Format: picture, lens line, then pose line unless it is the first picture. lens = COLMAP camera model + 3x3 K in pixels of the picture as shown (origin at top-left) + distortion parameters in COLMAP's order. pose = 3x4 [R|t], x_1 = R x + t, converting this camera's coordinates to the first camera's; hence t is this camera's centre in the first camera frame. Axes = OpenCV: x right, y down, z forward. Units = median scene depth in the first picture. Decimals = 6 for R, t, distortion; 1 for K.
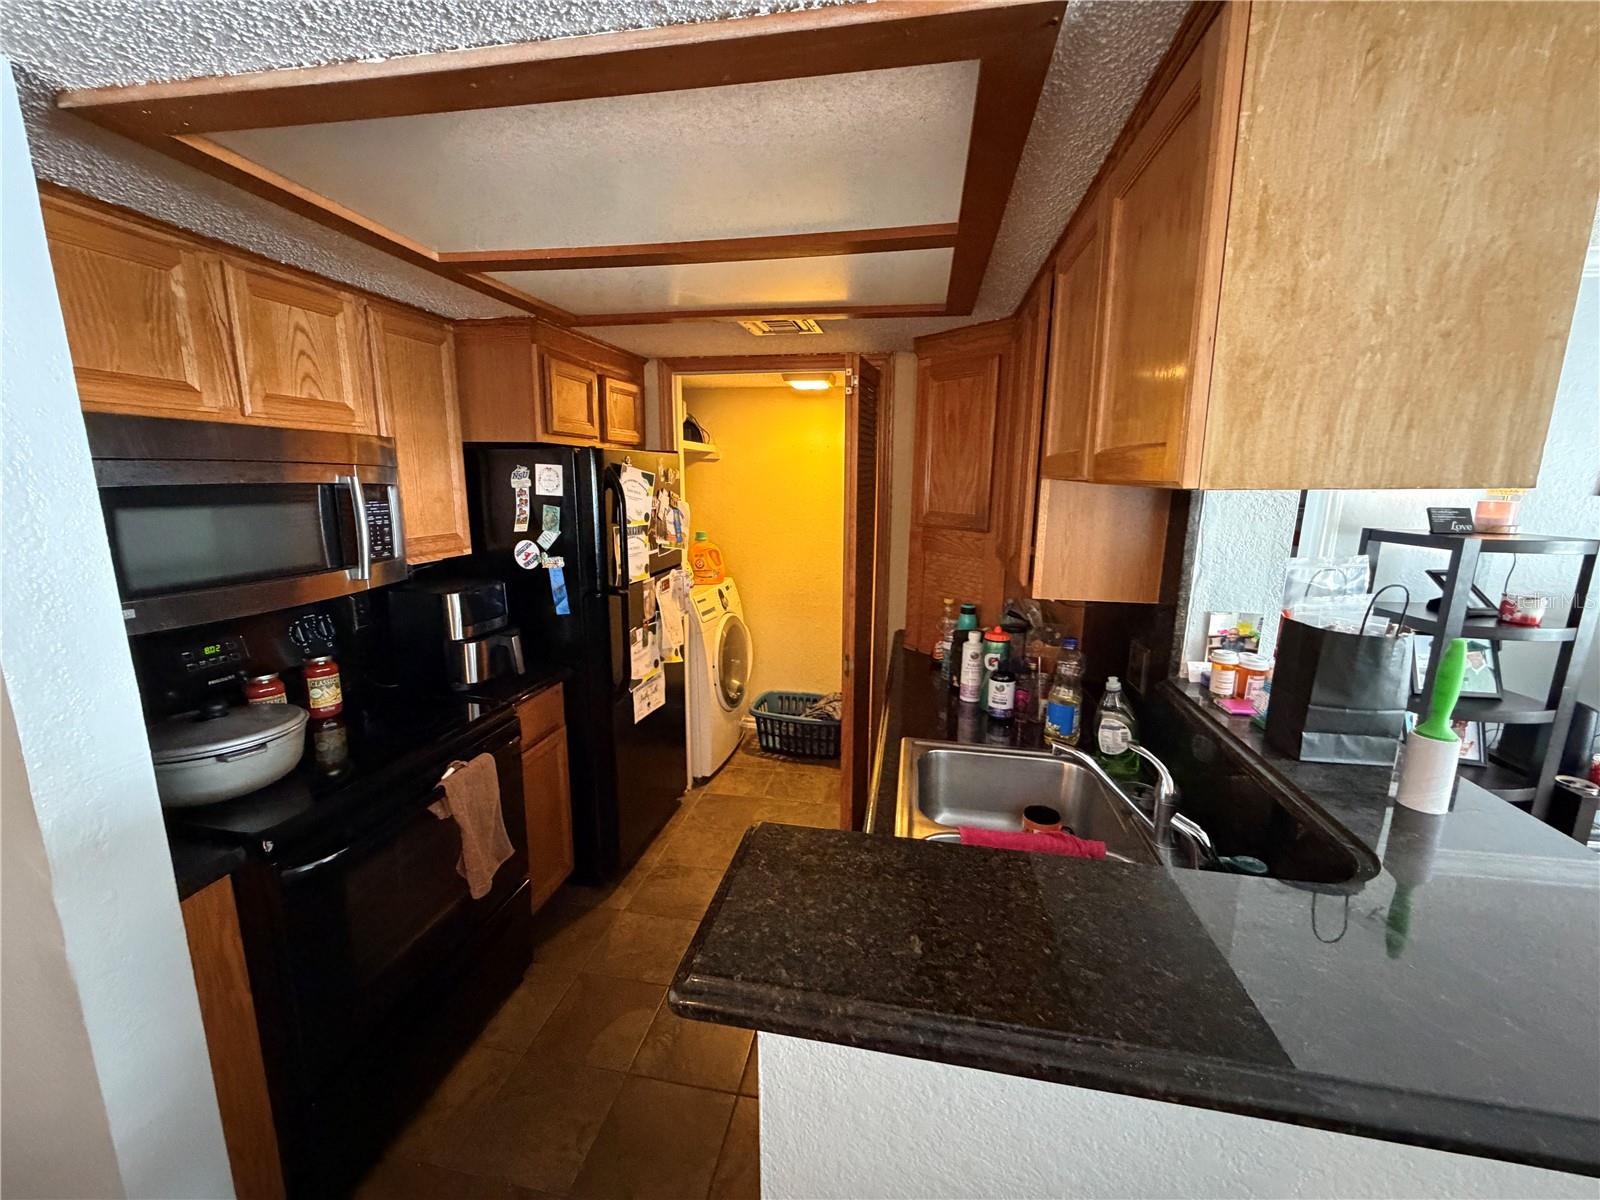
lens RADIAL K [[641.1, 0, 794.8], [0, 641.1, 599.6], [0, 0, 1]] dist [0.001564, -0.000918]
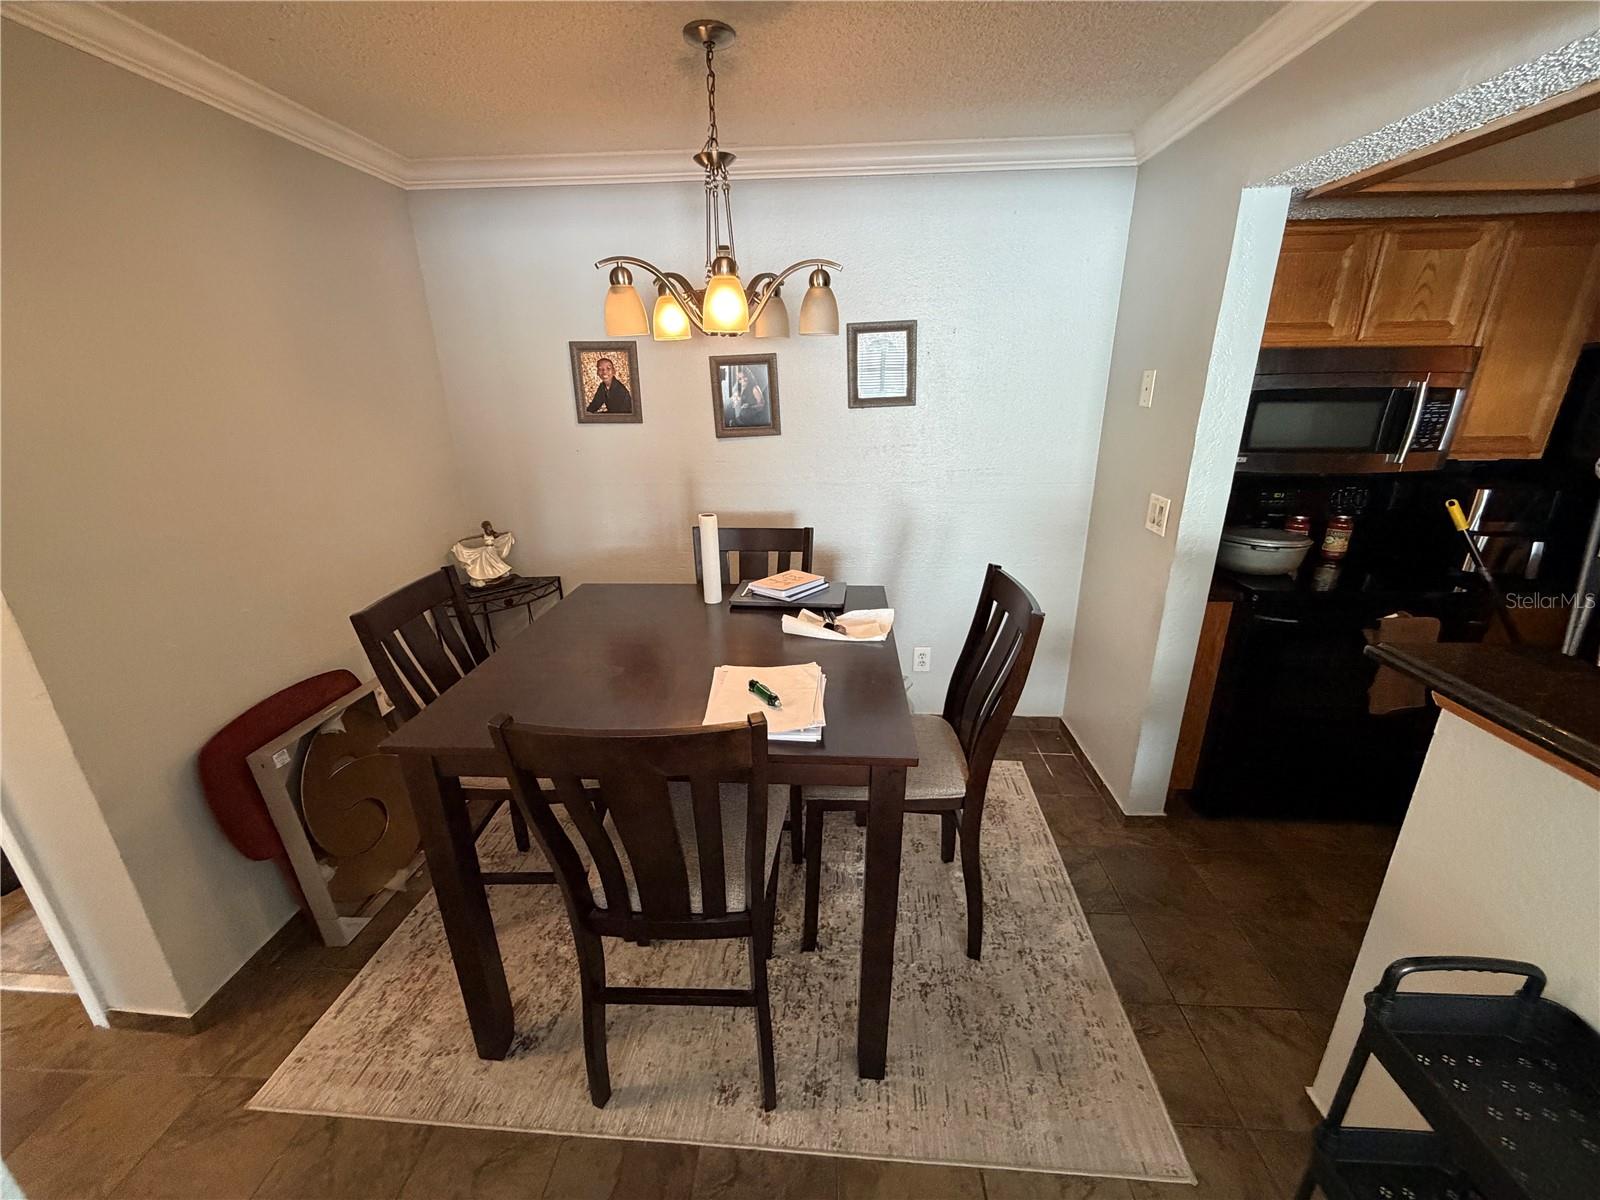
lens RADIAL K [[641.1, 0, 796.5], [0, 641.1, 599.7], [0, 0, 1]] dist [0.001564, -0.000918]
pose [[0.124933, 0.315235, -0.940754, 0.522052], [-0.172576, 0.940634, 0.292276, 0.062892], [0.977041, 0.125837, 0.171919, -0.414070]]
